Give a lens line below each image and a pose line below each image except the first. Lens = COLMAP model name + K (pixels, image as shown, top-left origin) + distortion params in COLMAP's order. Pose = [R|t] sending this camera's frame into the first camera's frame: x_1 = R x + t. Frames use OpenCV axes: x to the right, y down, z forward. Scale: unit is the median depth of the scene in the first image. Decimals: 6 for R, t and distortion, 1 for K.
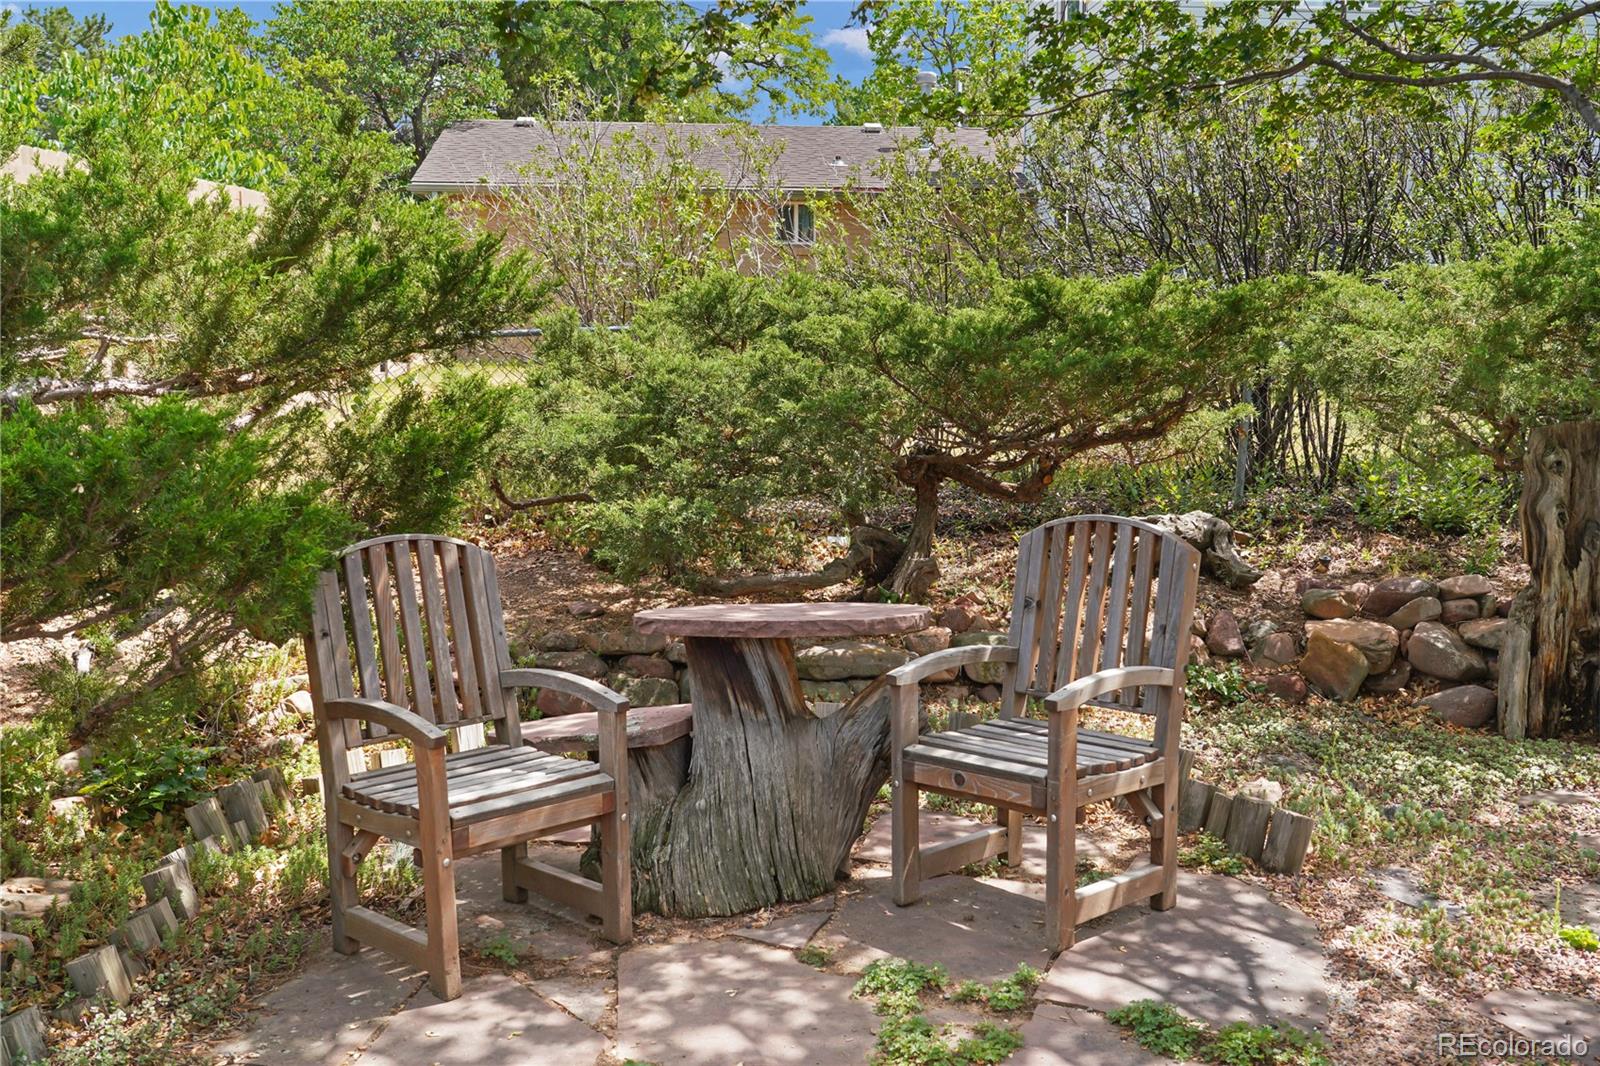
lens RADIAL K [[1576.2, 0, 799.9], [0, 1576.2, 530.1], [0, 0, 1]] dist [0.010880, 0.000000]
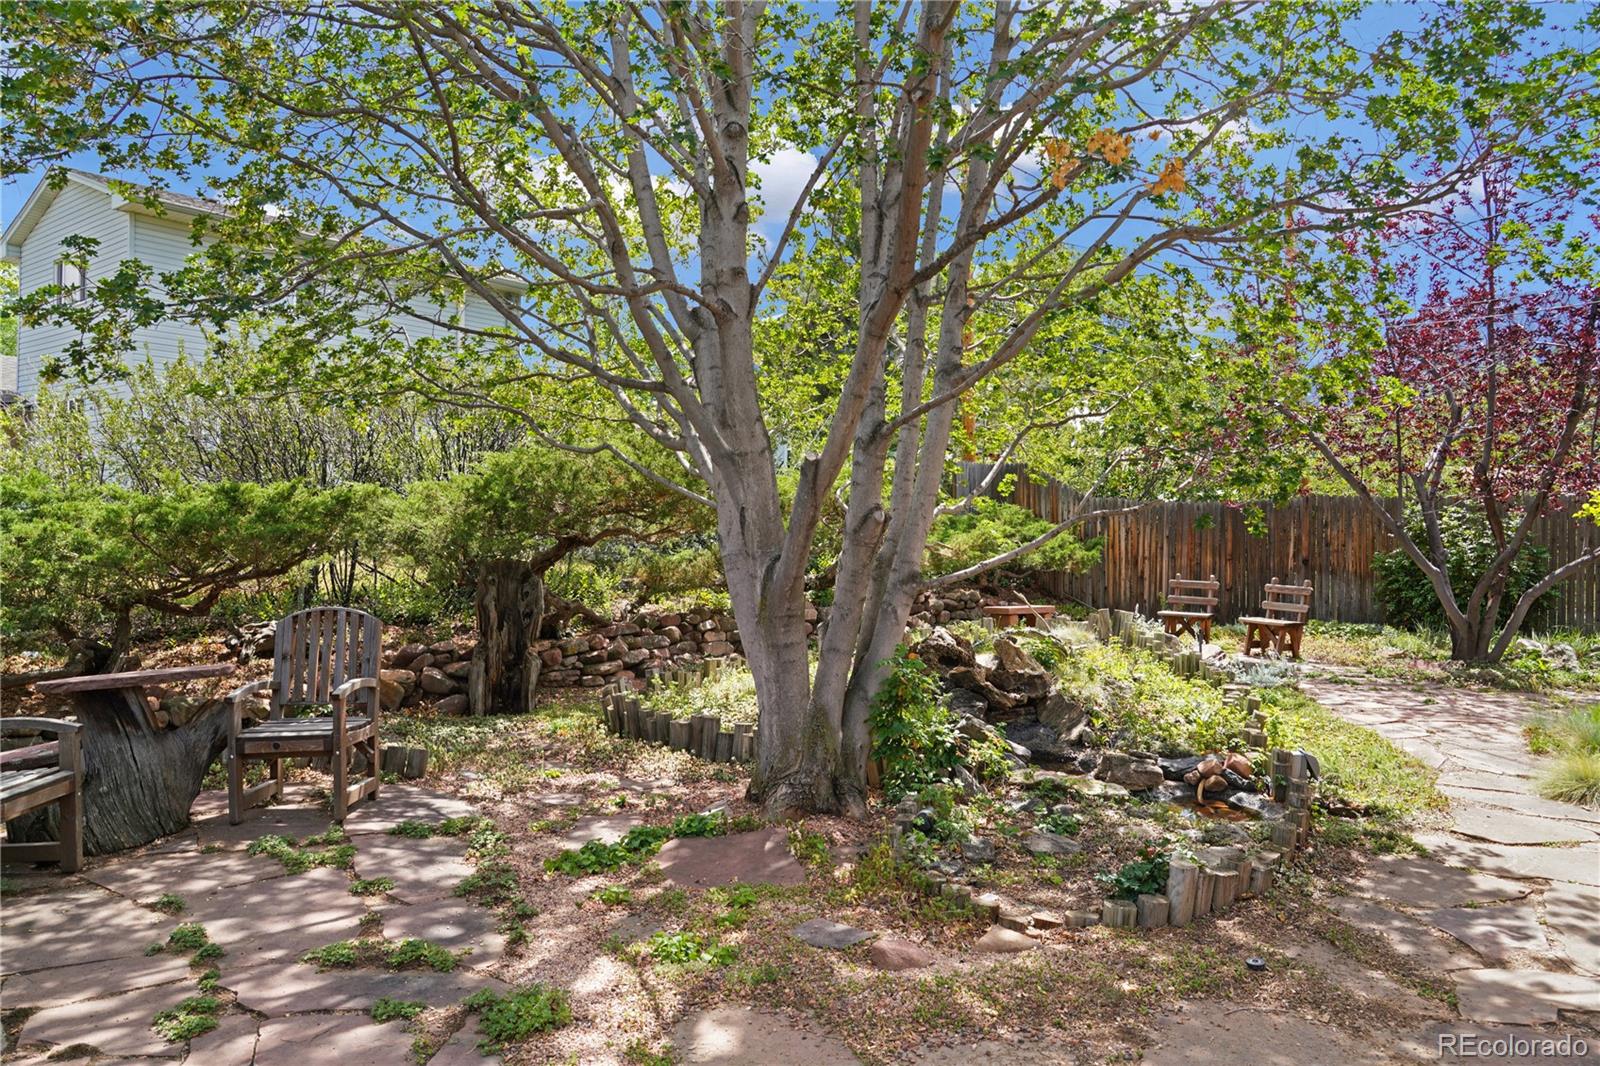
lens RADIAL K [[1081.7, 0, 804.5], [0, 1081.7, 534.7], [0, 0, 1]] dist [0.010123, -0.000632]
pose [[0.670841, -0.001409, 0.741600, -0.309639], [0.081239, 0.994120, -0.071600, 0.034246], [-0.737138, 0.108279, 0.667011, -0.264747]]
